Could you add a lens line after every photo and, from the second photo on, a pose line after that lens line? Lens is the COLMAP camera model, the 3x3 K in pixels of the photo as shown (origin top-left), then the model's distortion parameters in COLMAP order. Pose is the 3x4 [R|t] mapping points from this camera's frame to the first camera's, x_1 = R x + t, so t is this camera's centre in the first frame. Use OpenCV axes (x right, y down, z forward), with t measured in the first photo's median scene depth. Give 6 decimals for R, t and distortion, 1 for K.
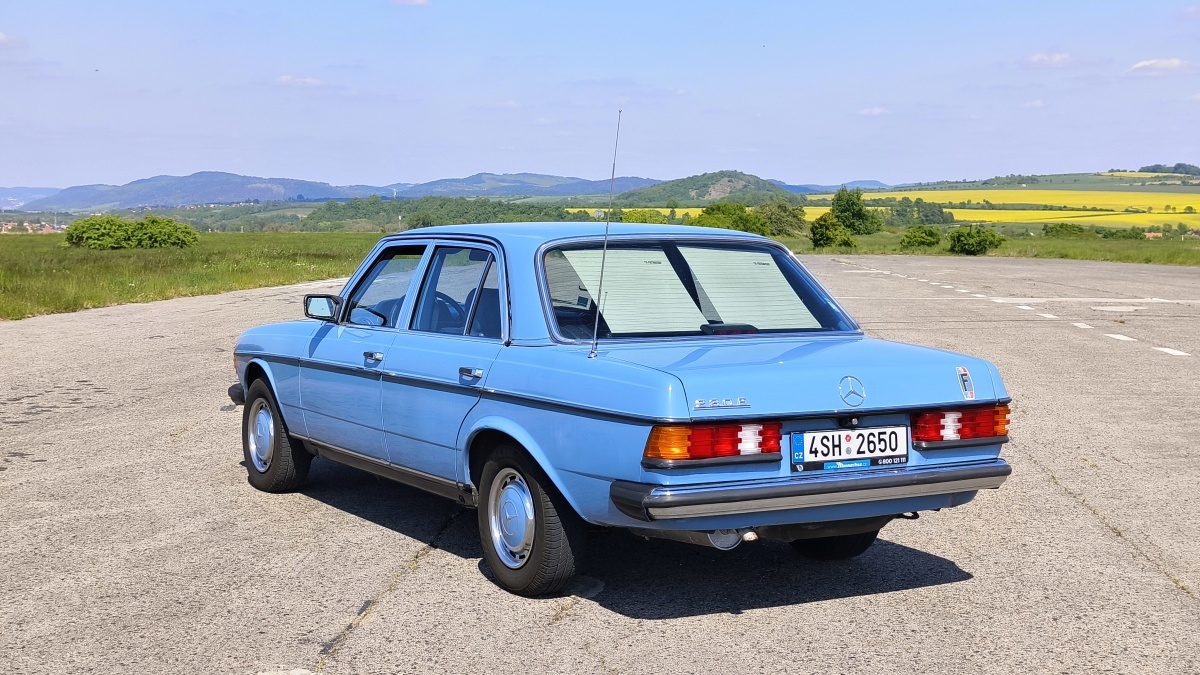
lens RADIAL K [[1793.6, 0, 611.1], [0, 1793.6, 344.2], [0, 0, 1]] dist [0.038252, 0.000000]
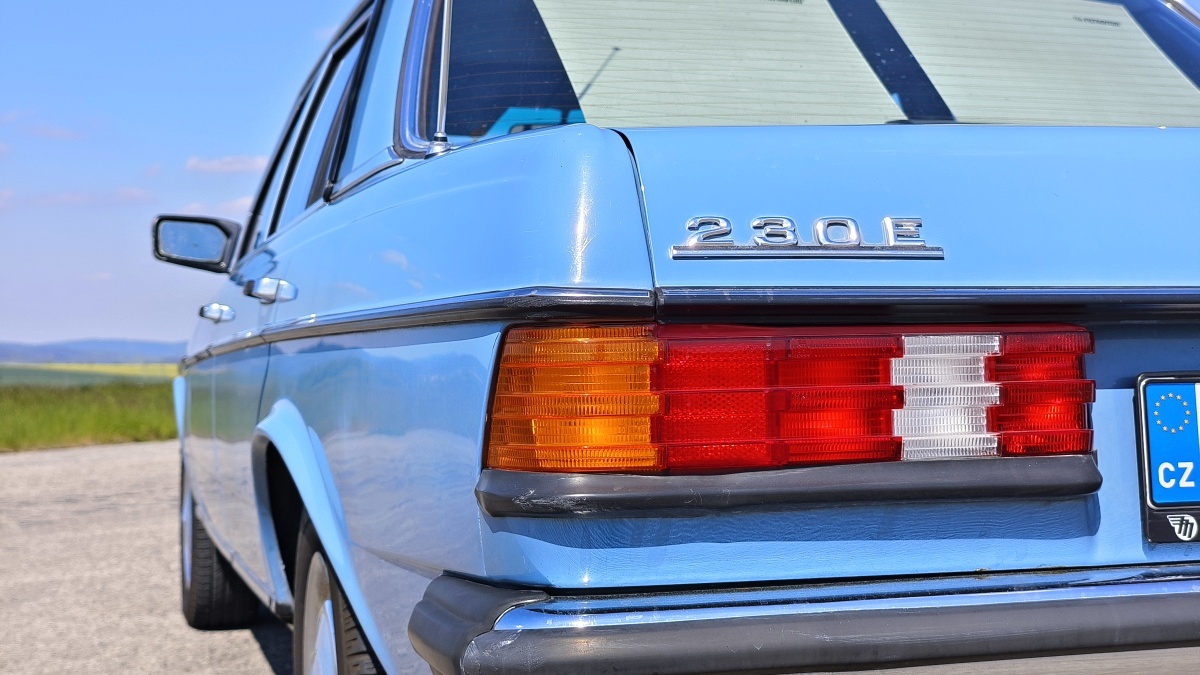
lens RADIAL K [[1793.6, 0, 611.6], [0, 1793.6, 326.8], [0, 0, 1]] dist [0.038252, 0.000000]
pose [[0.968425, -0.027522, -0.247782, 0.090058], [0.004318, 0.995590, -0.093708, 0.063645], [0.249268, 0.089680, 0.964273, 0.738801]]
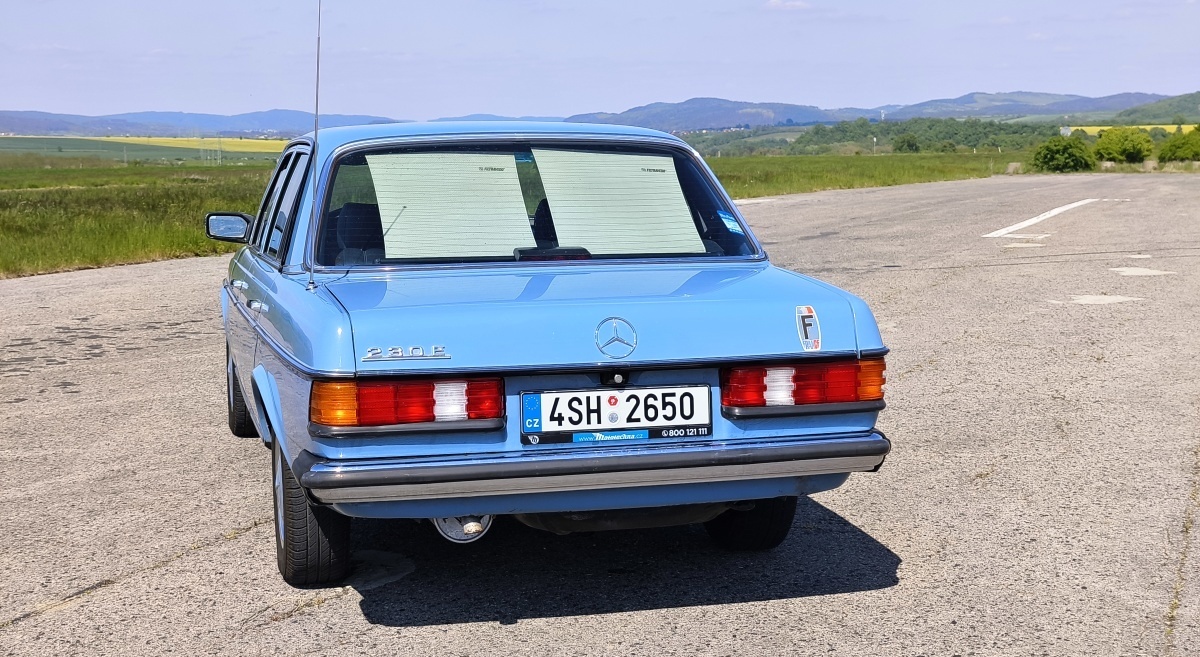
lens RADIAL K [[1785.7, 0, 629.5], [0, 1785.7, 336.1], [0, 0, 1]] dist [0.047407, 0.000000]
pose [[0.963076, 0.014038, -0.268863, 0.337752], [-0.003779, 0.999246, 0.038638, -0.002980], [0.269203, -0.036196, 0.962403, 0.292434]]
